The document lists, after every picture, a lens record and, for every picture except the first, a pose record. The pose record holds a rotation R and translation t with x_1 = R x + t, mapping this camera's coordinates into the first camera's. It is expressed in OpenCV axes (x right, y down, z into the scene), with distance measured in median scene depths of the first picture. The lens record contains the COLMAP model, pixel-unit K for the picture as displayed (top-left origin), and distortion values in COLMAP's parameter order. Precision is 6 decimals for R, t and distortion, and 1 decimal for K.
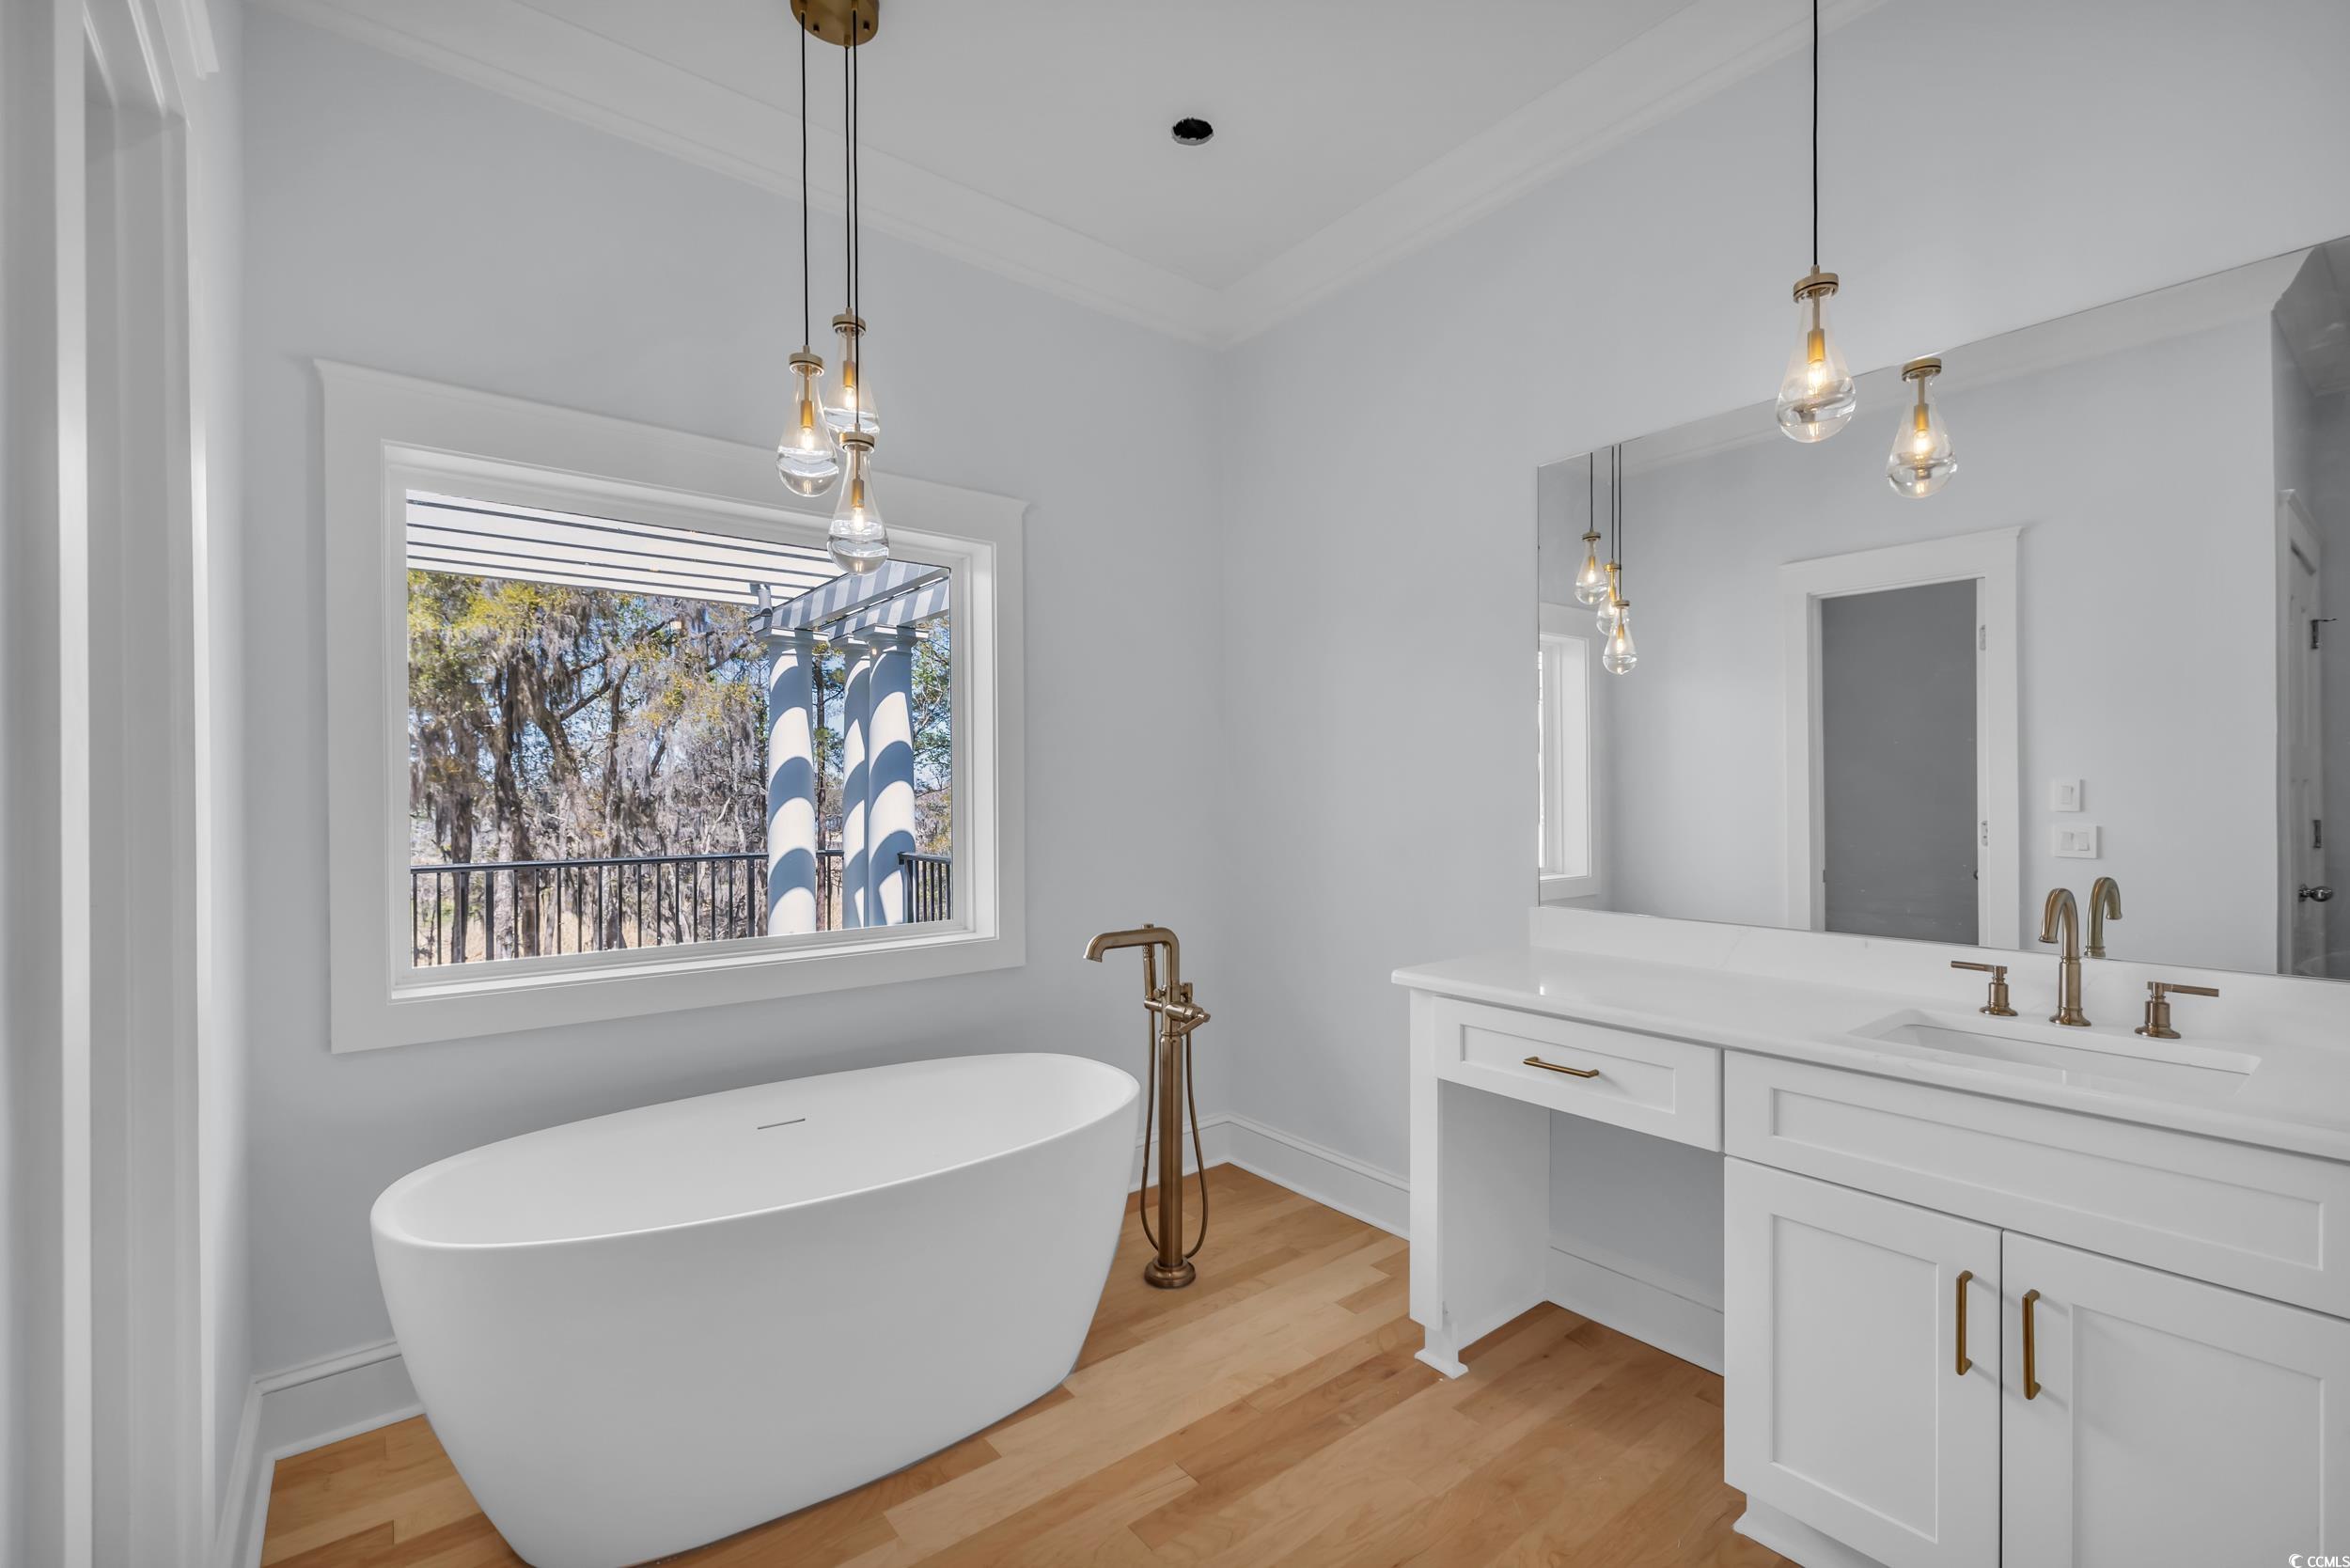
lens RADIAL K [[993.4, 0, 1185.5], [0, 993.4, 800.8], [0, 0, 1]] dist [-0.000884, 0.000725]
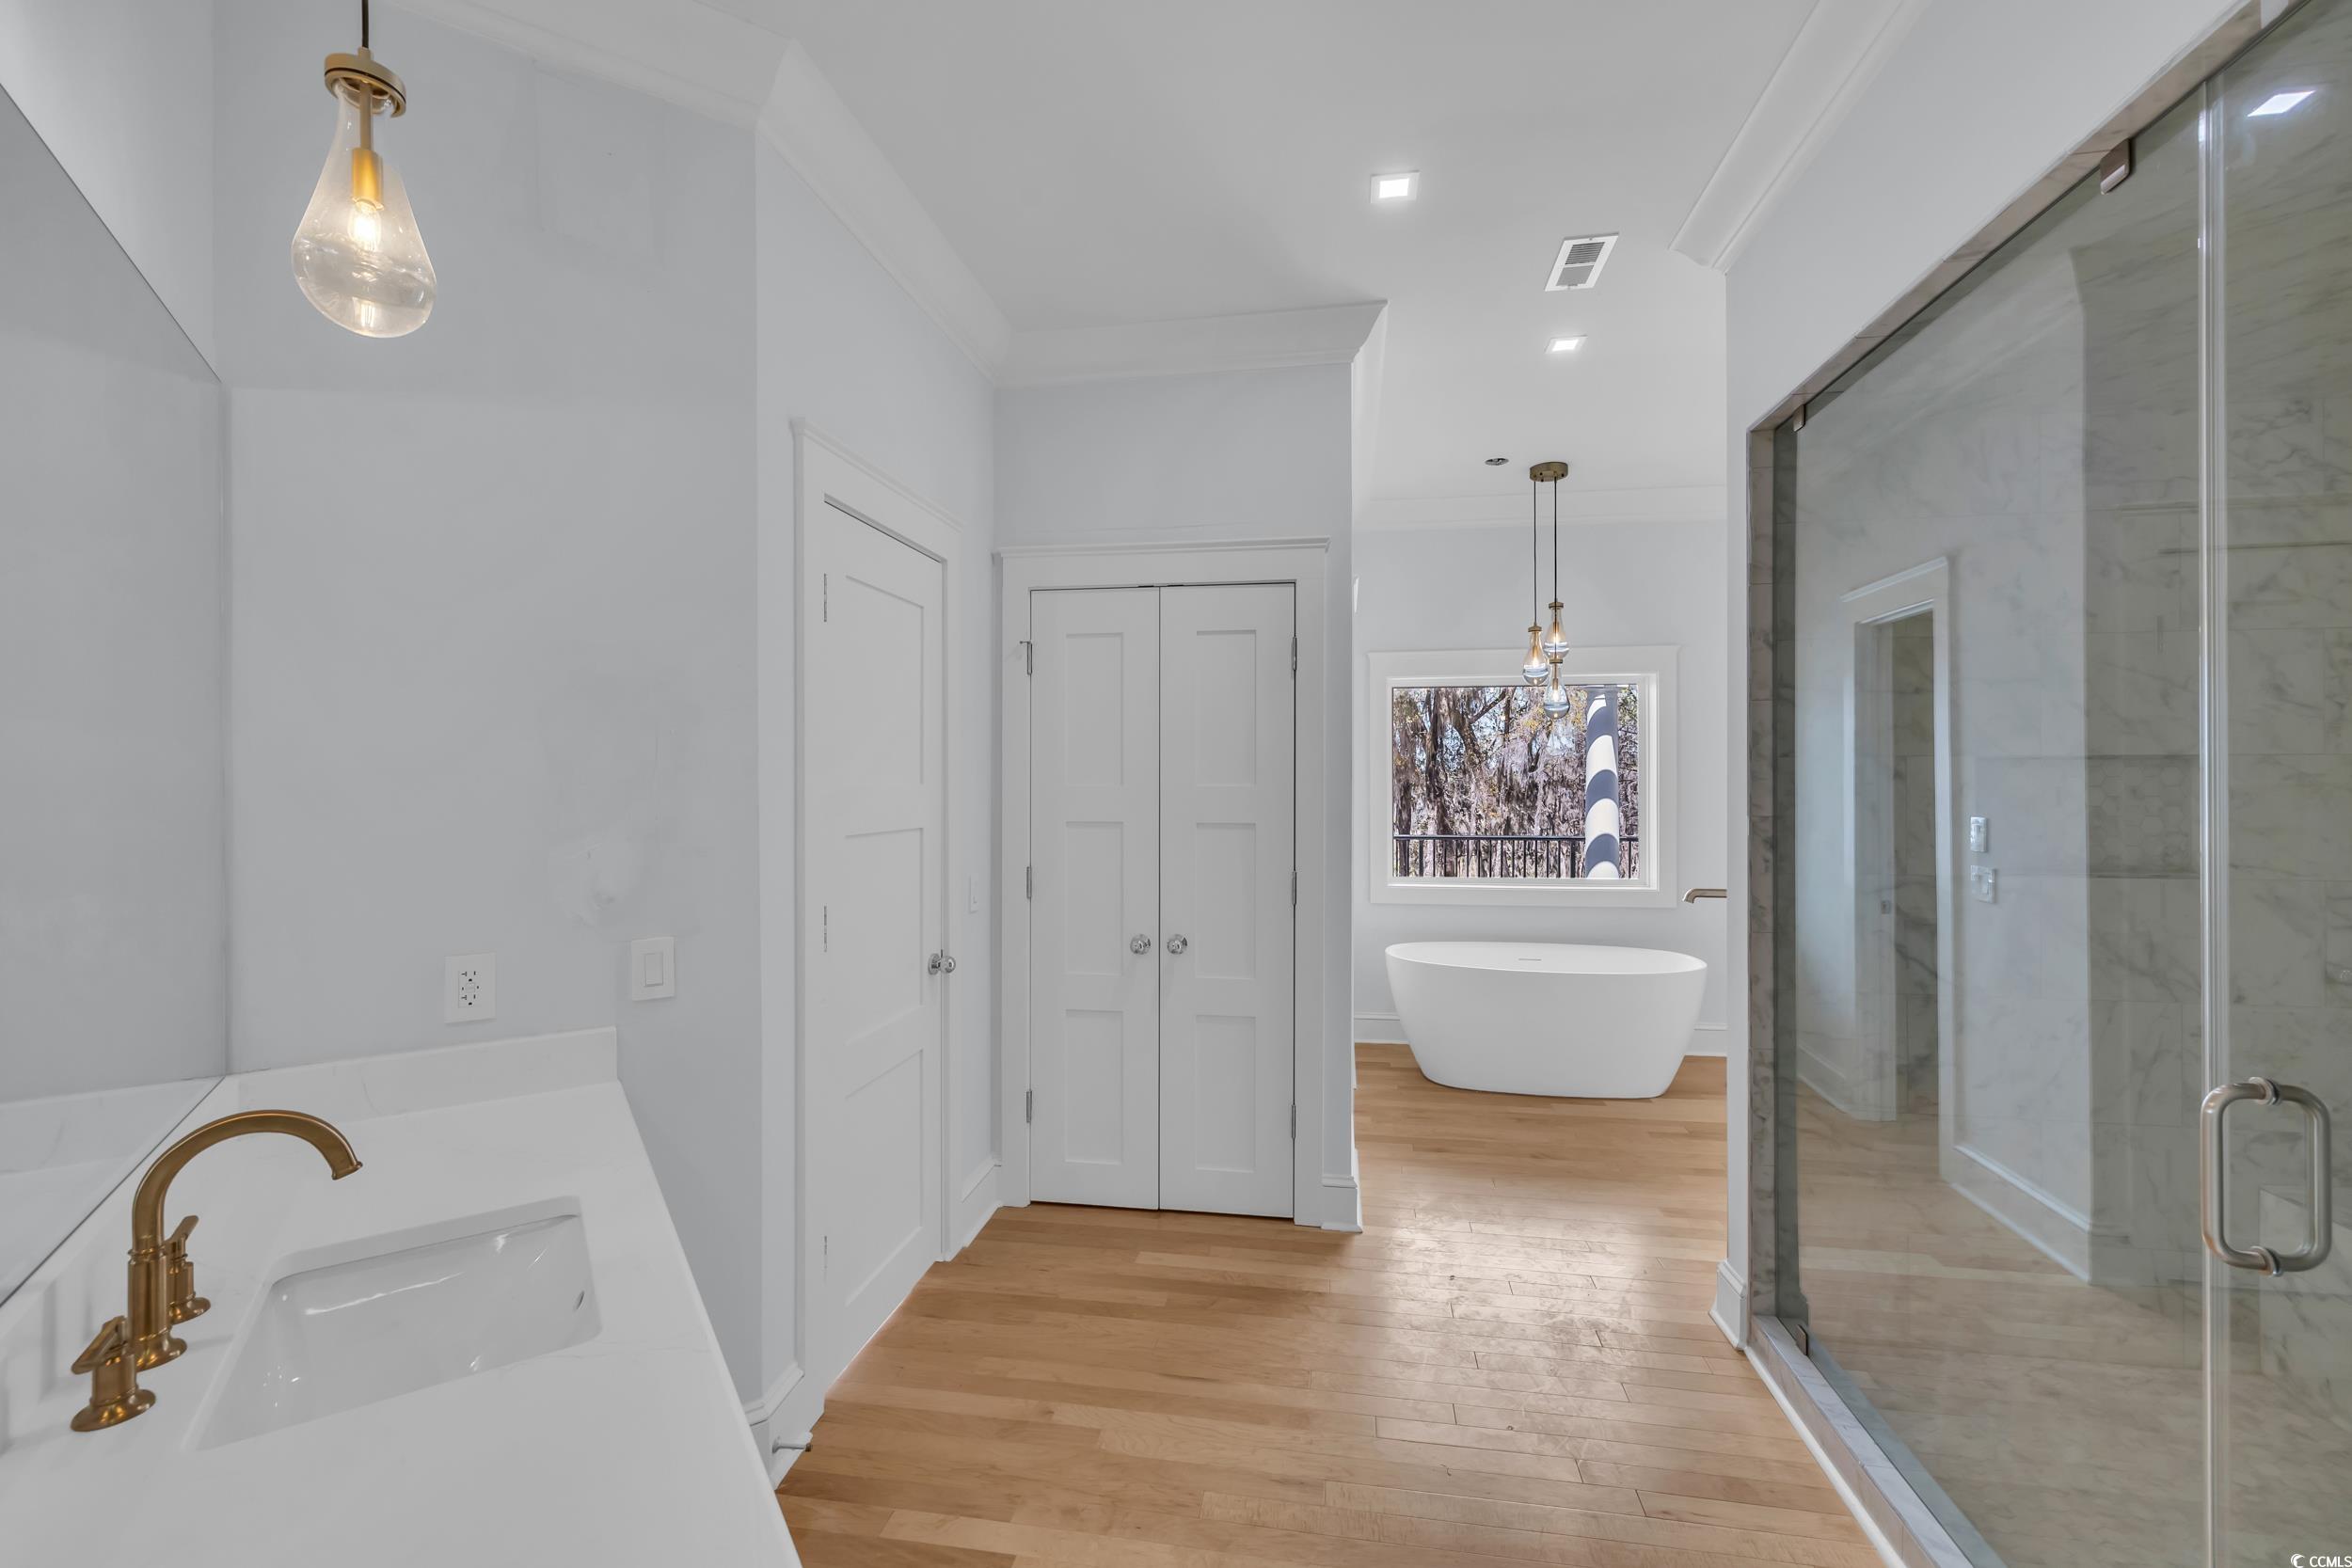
lens RADIAL K [[994.1, 0, 1182.9], [0, 994.1, 780.6], [0, 0, 1]] dist [-0.000884, 0.000725]
pose [[0.661449, 0.005556, -0.749970, 0.087204], [-0.006990, 0.999975, 0.001243, -0.008318], [0.749958, 0.004420, 0.661471, -0.123372]]
